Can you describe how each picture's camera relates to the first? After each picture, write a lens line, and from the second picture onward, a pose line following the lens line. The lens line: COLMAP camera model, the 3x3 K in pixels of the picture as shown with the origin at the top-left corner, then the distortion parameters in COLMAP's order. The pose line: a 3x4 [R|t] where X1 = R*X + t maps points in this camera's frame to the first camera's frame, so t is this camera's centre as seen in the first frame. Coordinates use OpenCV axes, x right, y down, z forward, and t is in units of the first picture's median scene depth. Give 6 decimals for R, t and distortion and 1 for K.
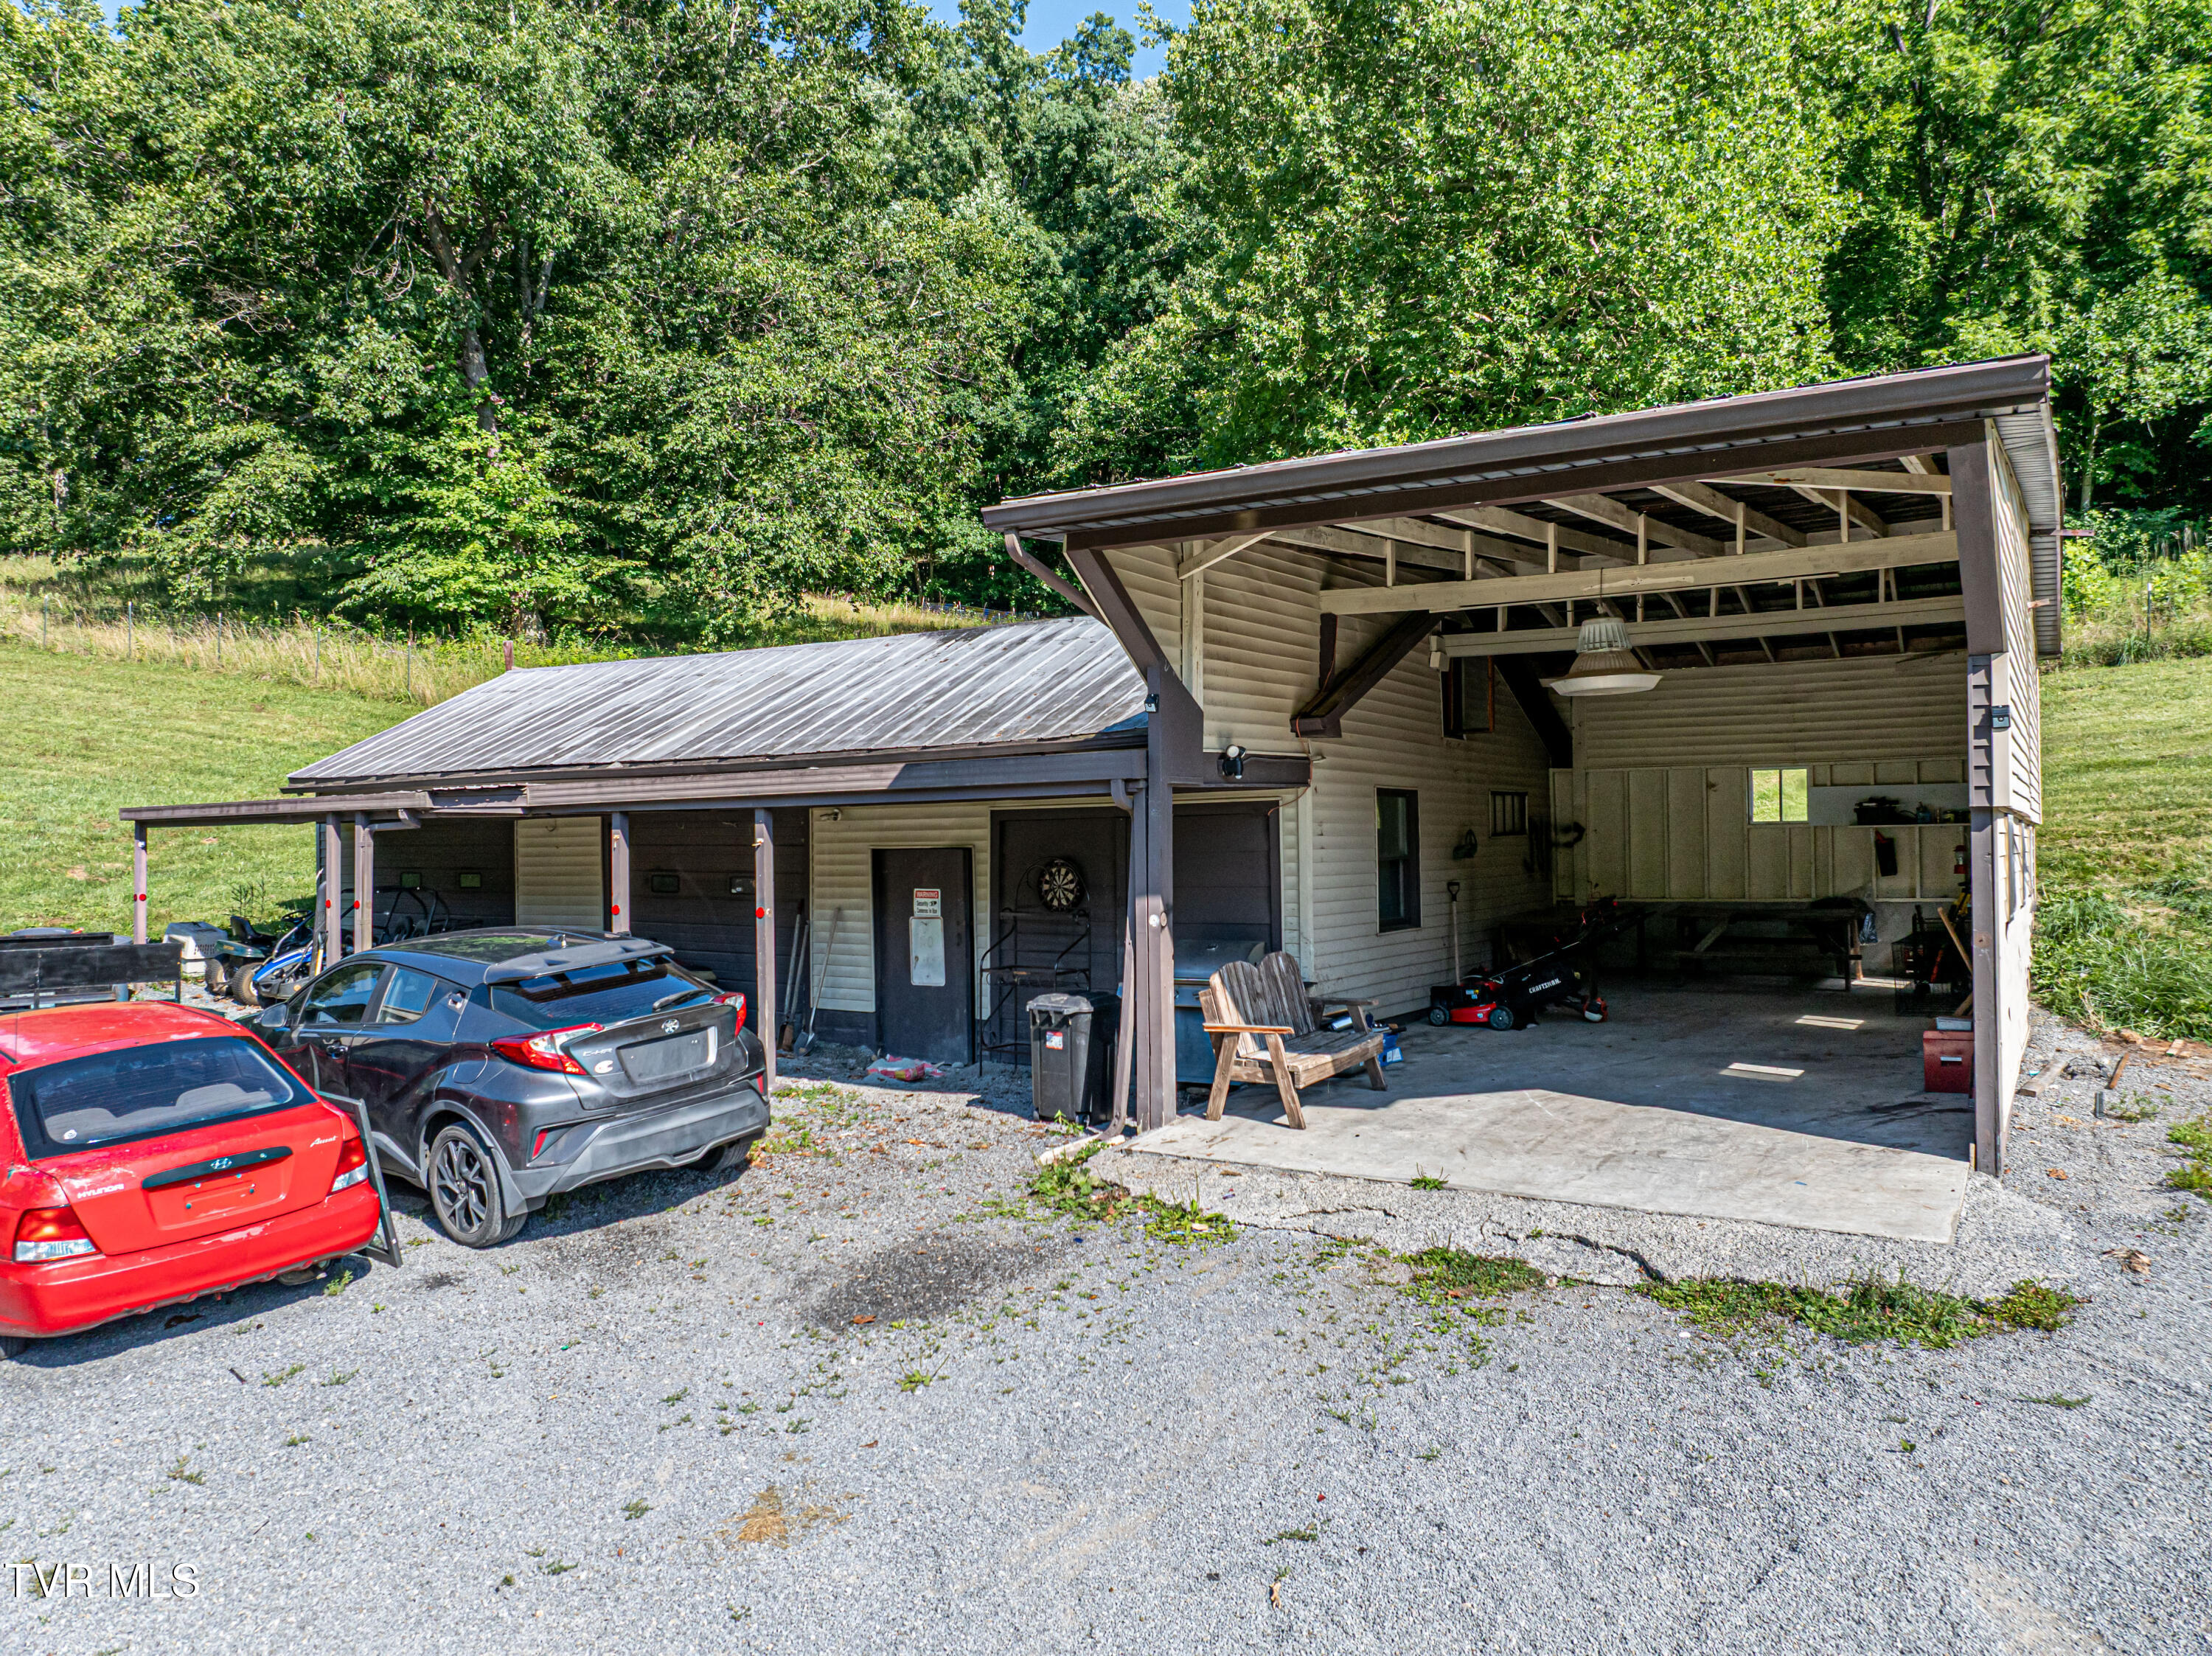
lens RADIAL K [[1560.1, 0, 1114.3], [0, 1560.1, 816.6], [0, 0, 1]] dist [-0.034979, 0.004552]
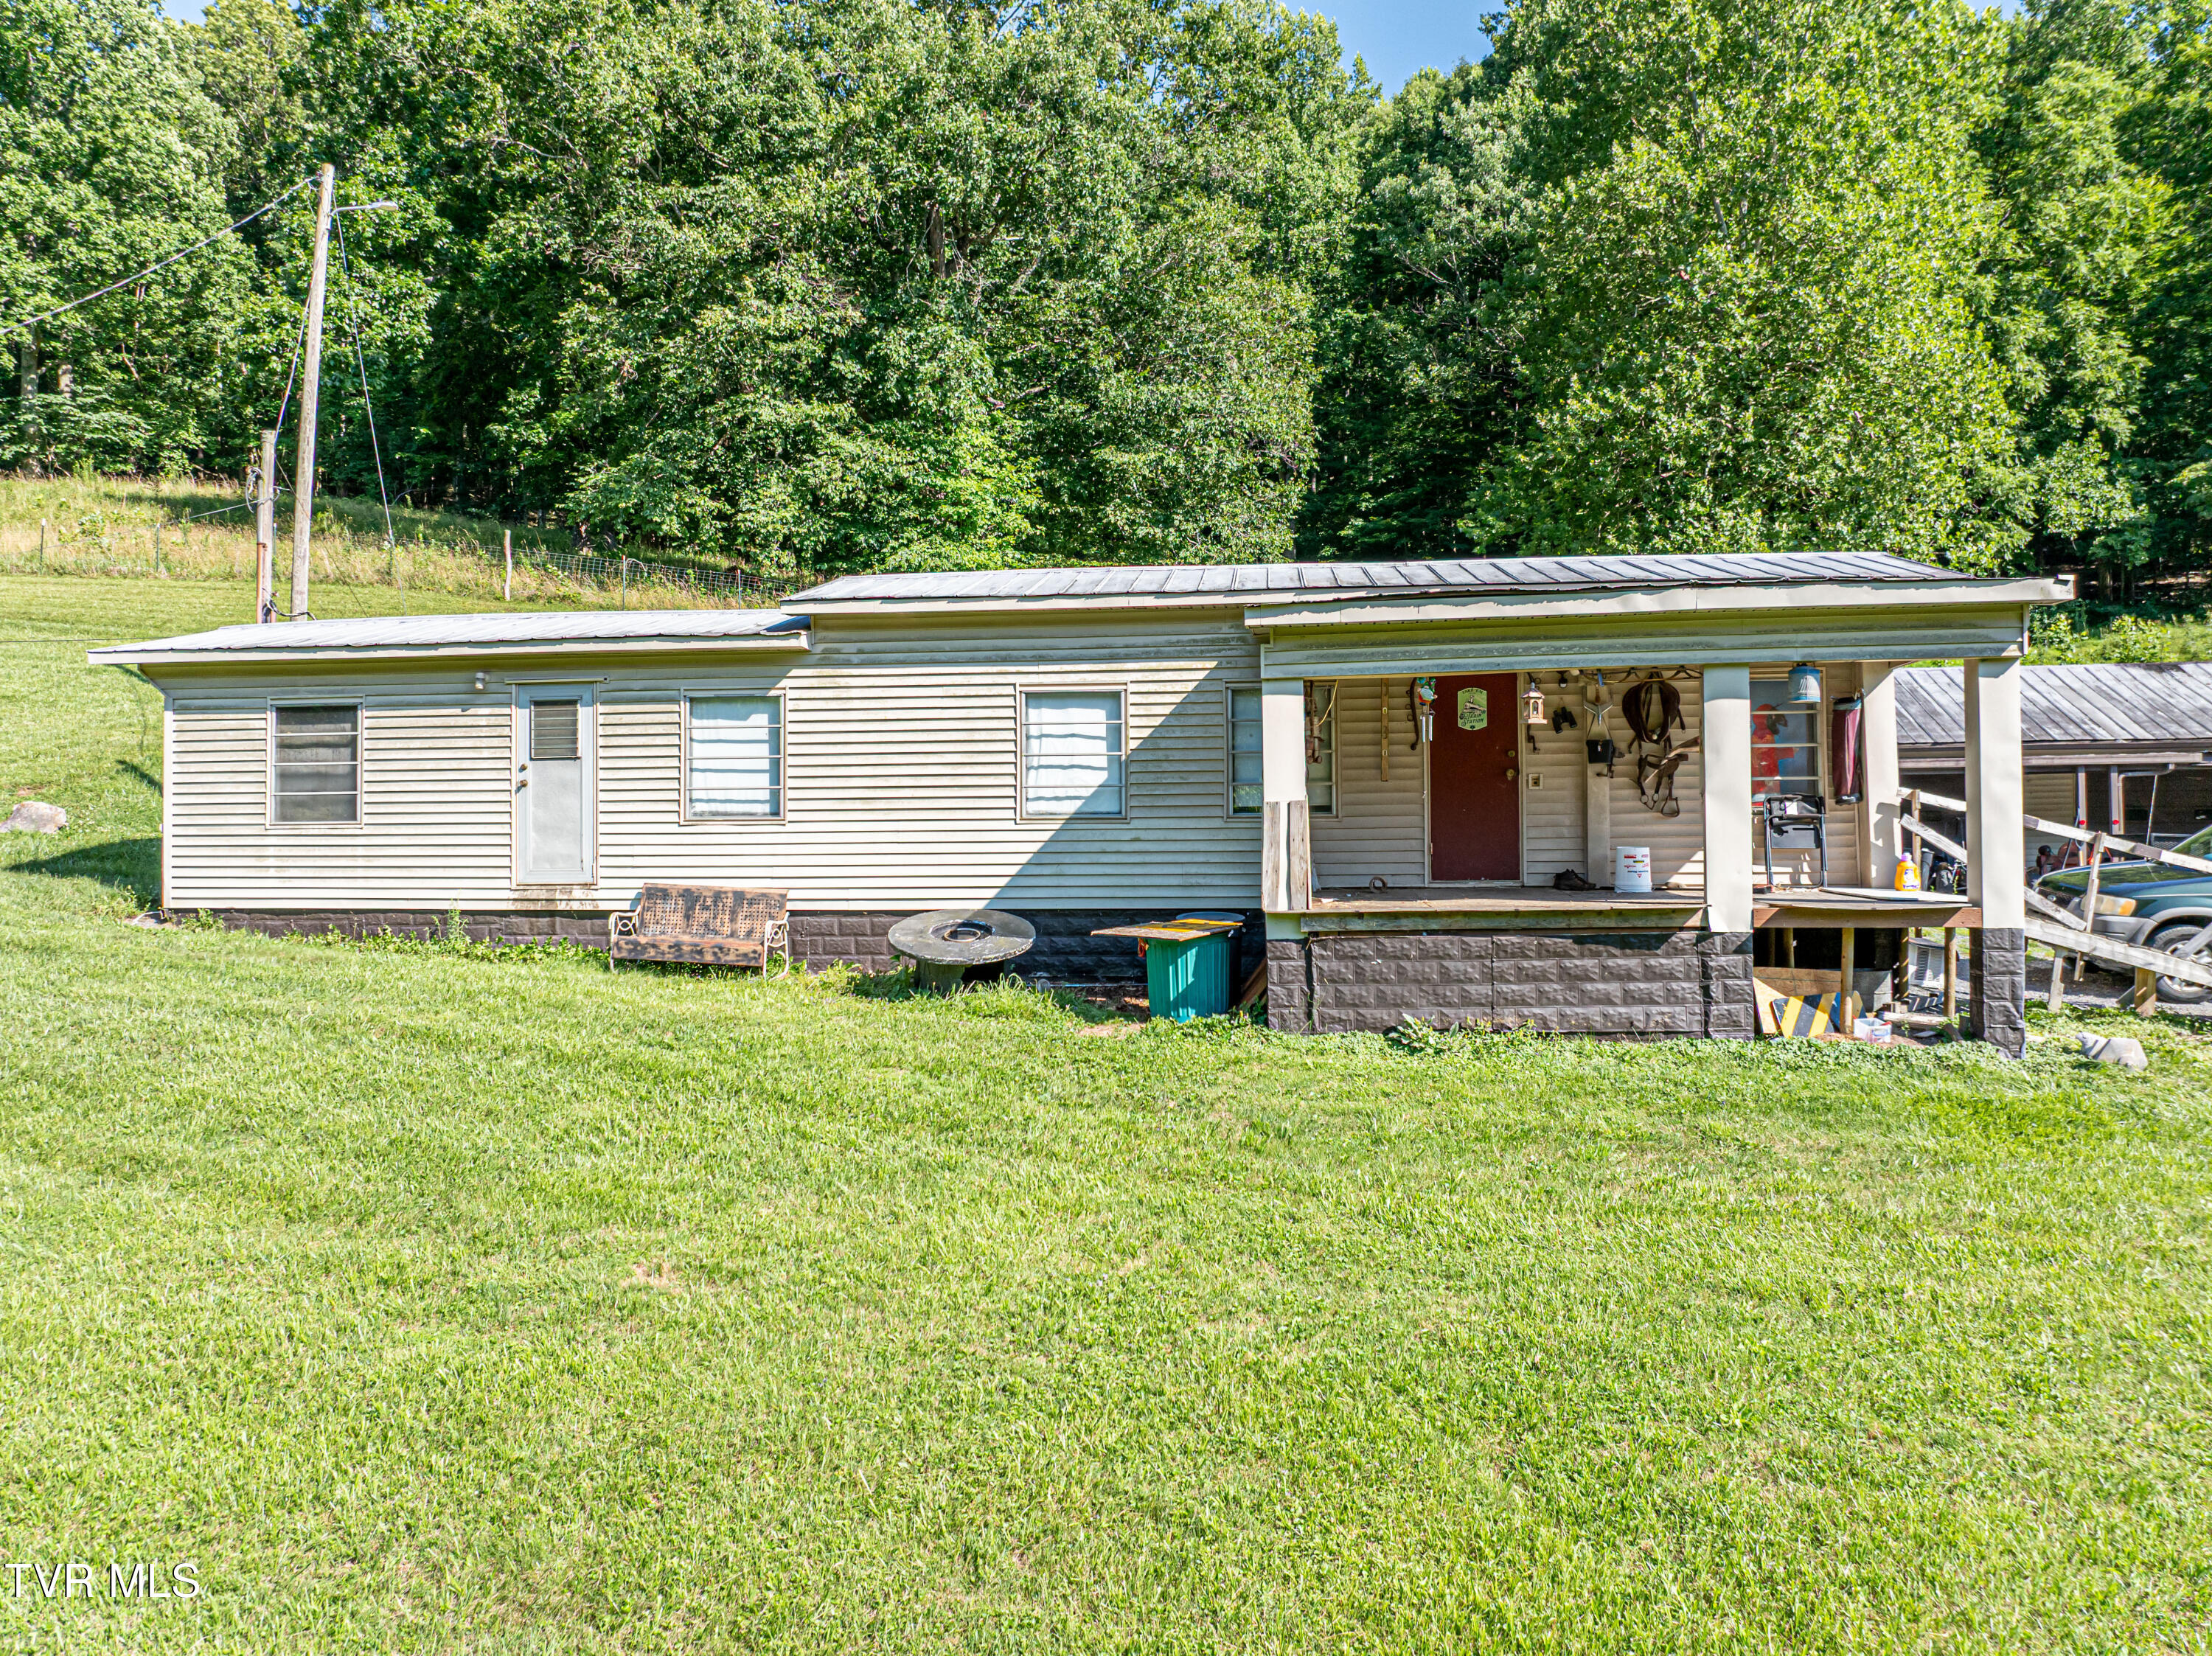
lens RADIAL K [[1560.1, 0, 1114.3], [0, 1560.1, 816.6], [0, 0, 1]] dist [-0.034979, 0.004552]
pose [[0.930034, 0.009571, 0.367350, -1.802652], [-0.009016, 0.999954, -0.003227, 0.057070], [-0.367364, -0.000311, 0.930077, -0.090654]]
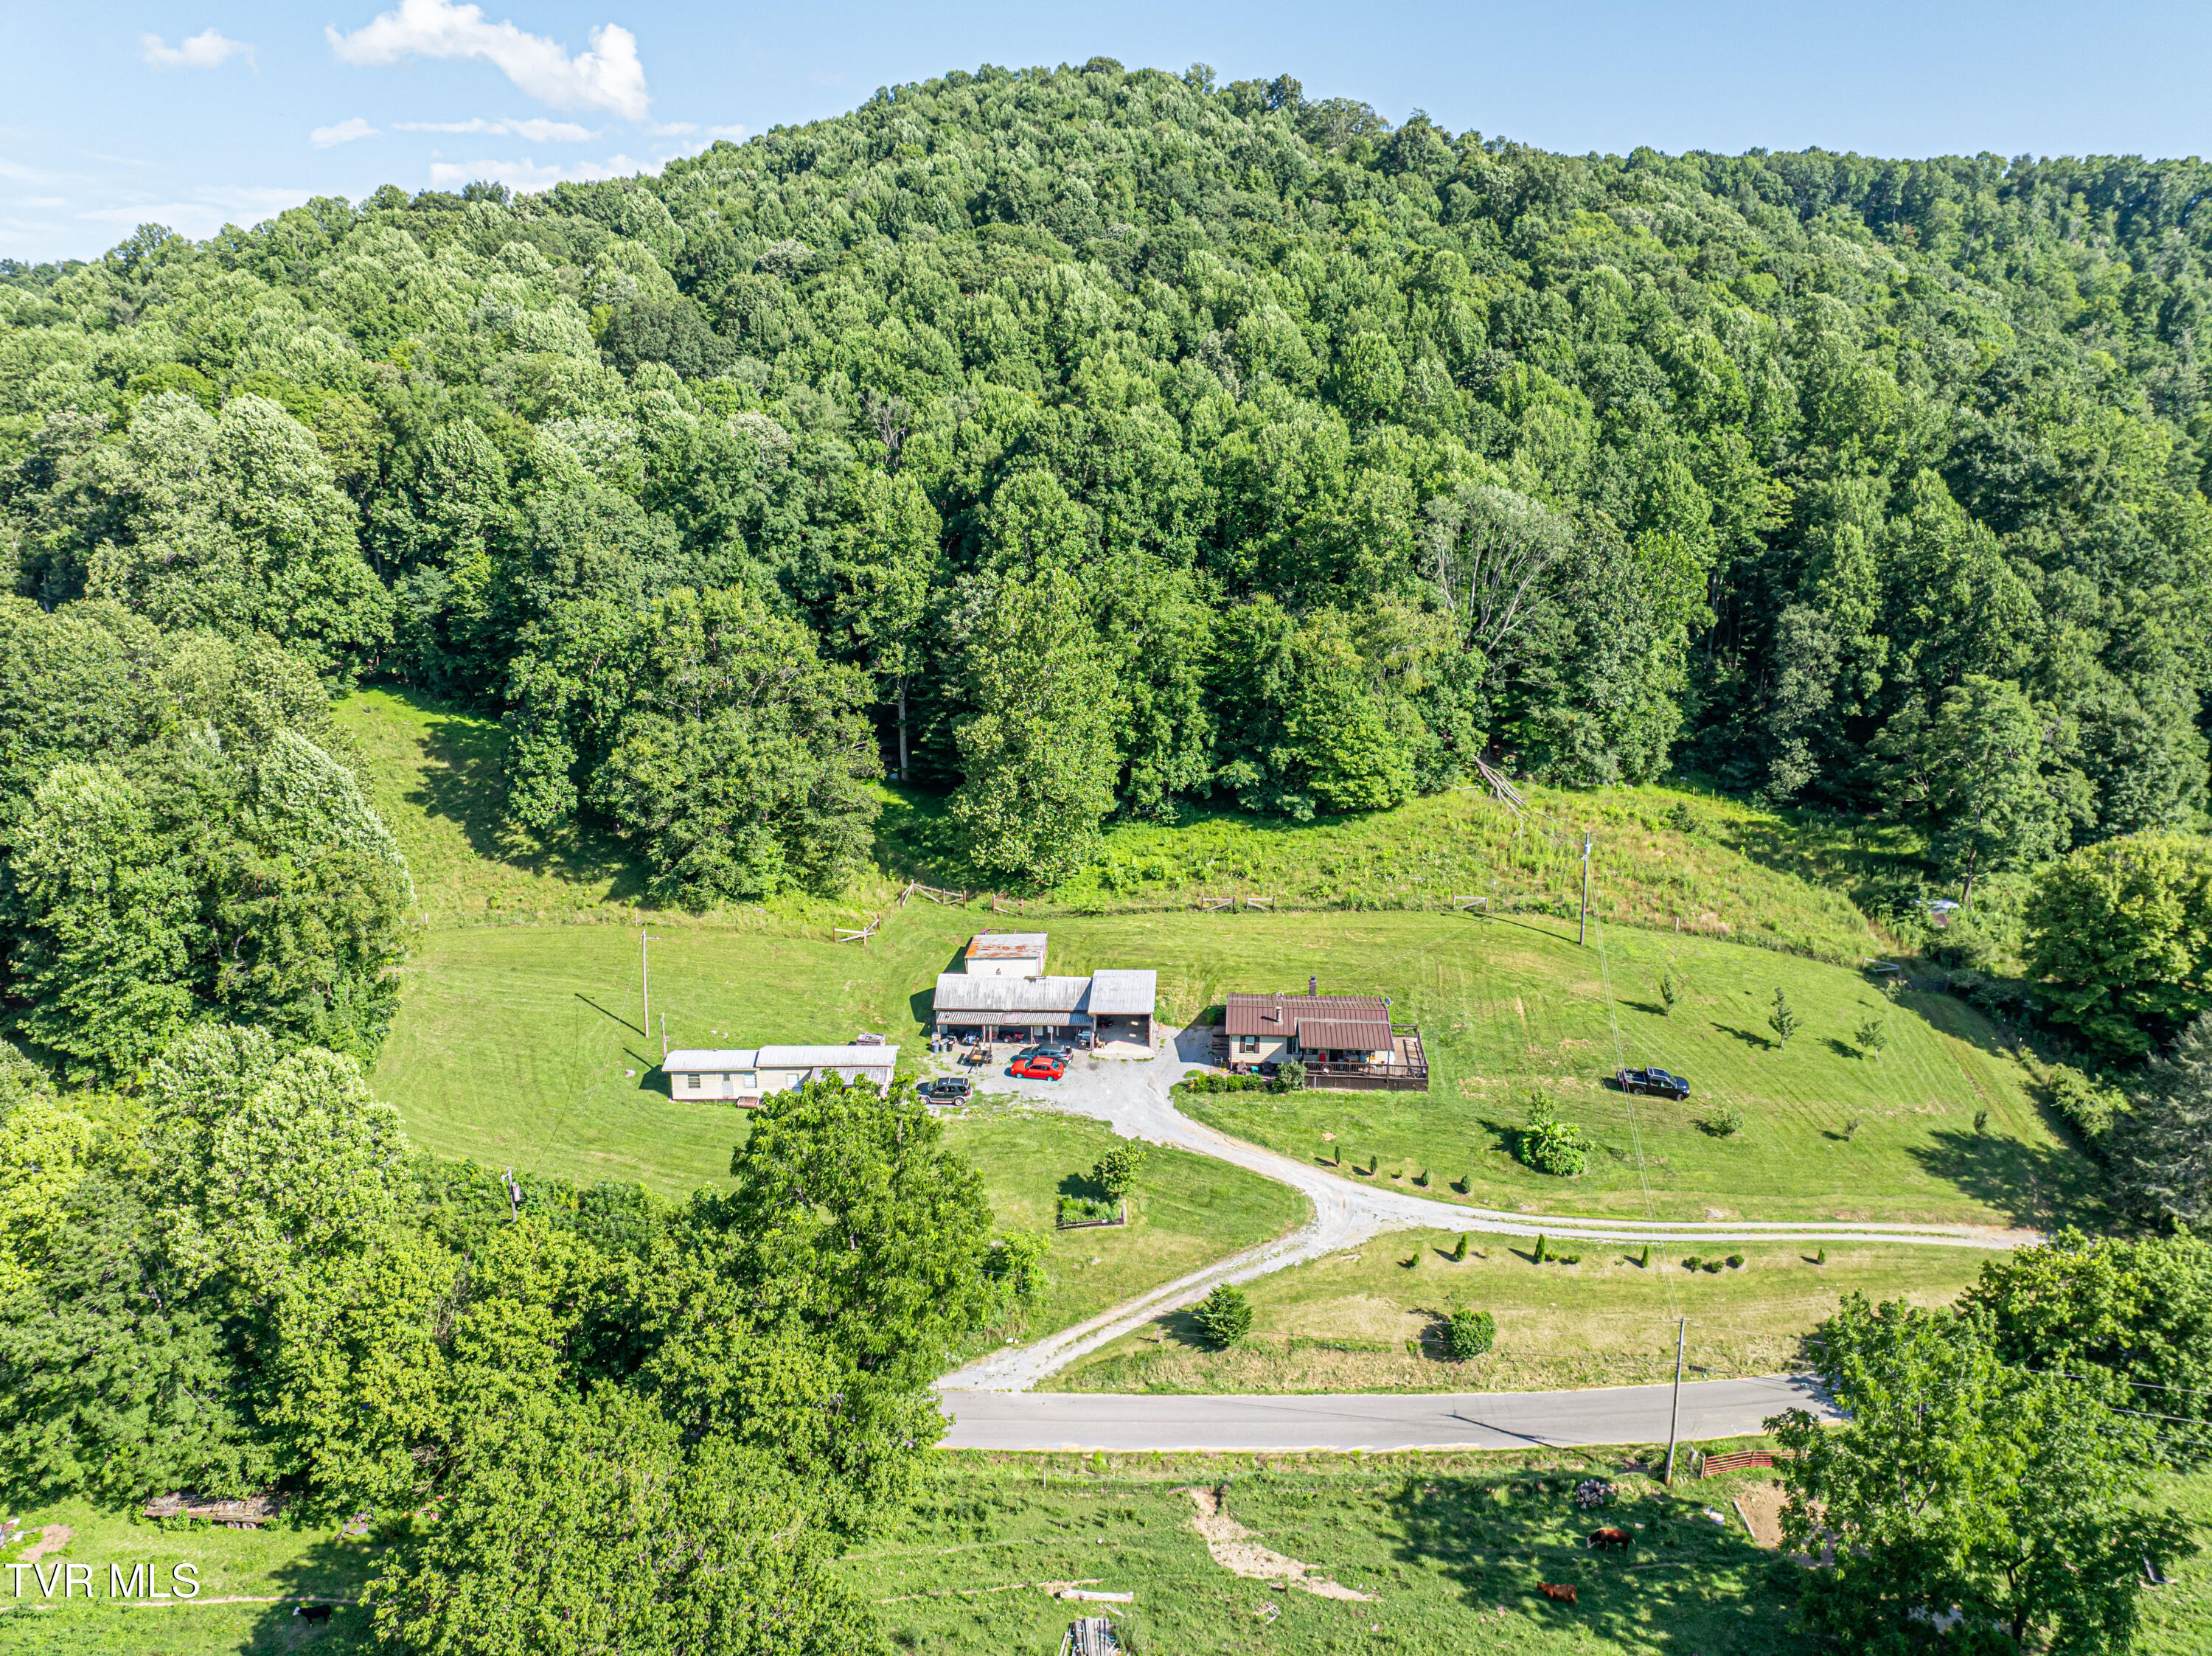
lens RADIAL K [[1560.1, 0, 1114.3], [0, 1560.1, 816.6], [0, 0, 1]] dist [-0.034979, 0.004552]
pose [[0.871306, -0.109235, 0.478429, -3.349027], [0.002774, 0.975993, 0.217785, -2.584573], [-0.490733, -0.188430, 0.850691, -5.572057]]
